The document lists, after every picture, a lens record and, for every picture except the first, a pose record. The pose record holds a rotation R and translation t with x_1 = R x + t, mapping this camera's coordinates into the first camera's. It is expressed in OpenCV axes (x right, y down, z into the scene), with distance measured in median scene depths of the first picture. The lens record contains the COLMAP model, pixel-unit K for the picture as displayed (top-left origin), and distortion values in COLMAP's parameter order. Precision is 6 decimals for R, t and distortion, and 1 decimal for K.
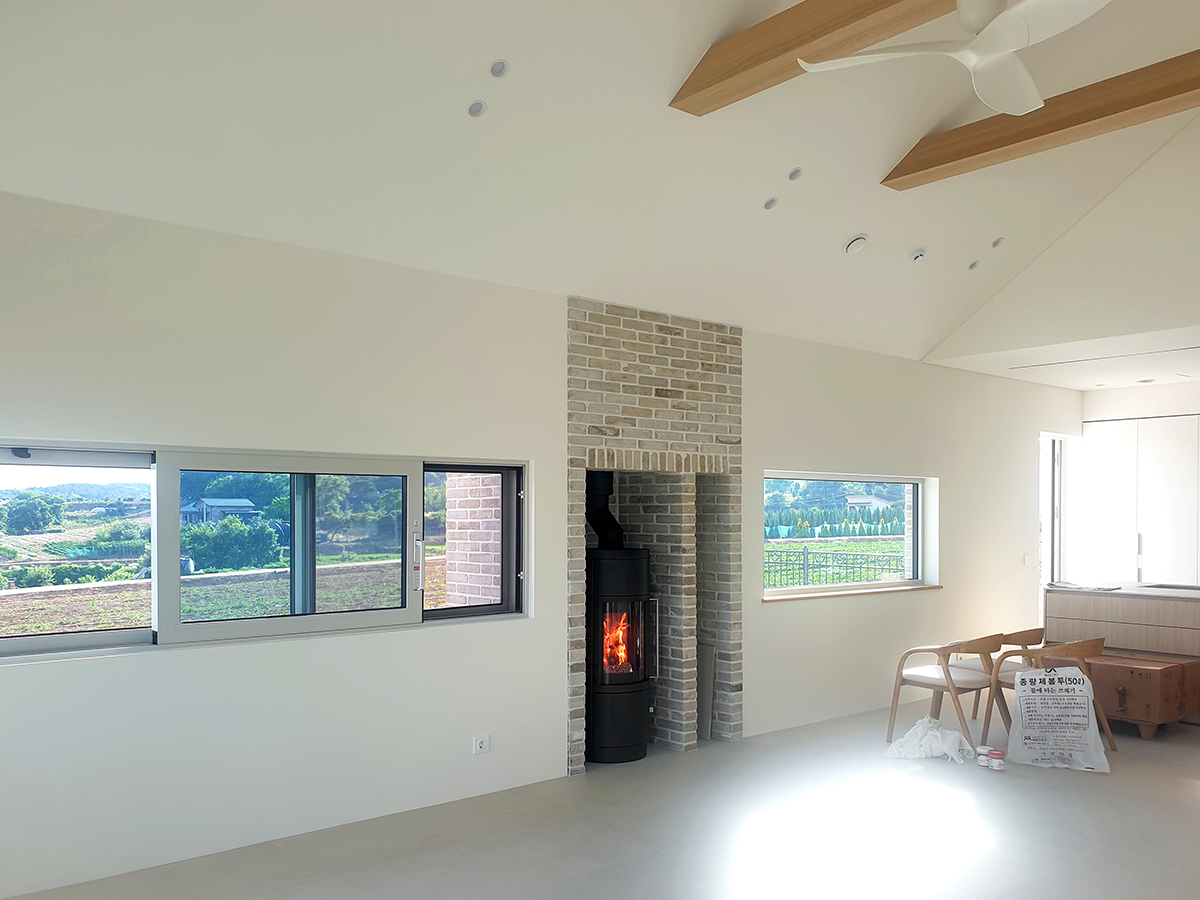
lens RADIAL K [[968.6, 0, 680.7], [0, 968.6, 489.8], [0, 0, 1]] dist [-0.002630, -0.007892]
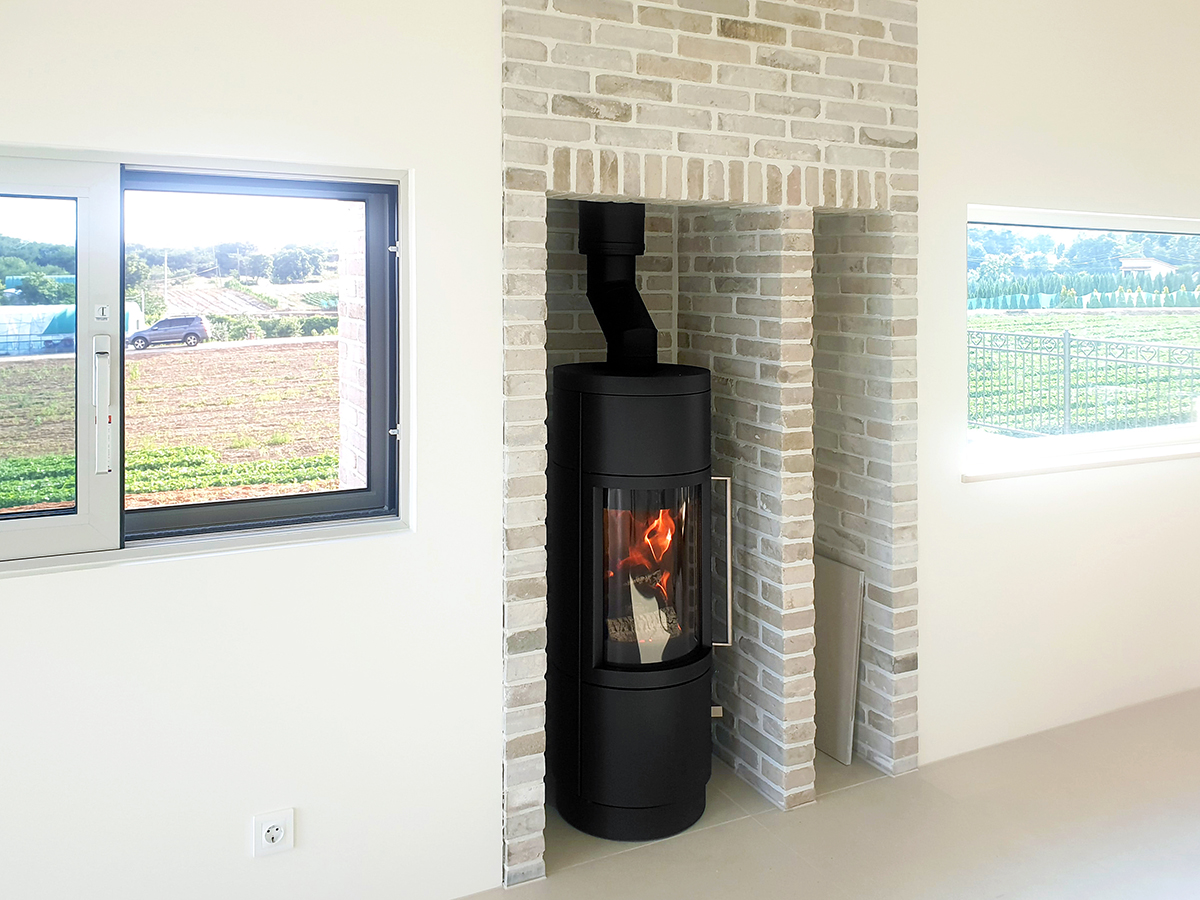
lens RADIAL K [[964.8, 0, 585.7], [0, 964.8, 312.4], [0, 0, 1]] dist [0.031647, -0.071368]
pose [[0.965319, 0.003323, -0.261051, 0.031748], [0.005731, 0.999408, 0.033915, 0.016714], [0.261010, -0.034235, 0.964729, 0.535706]]
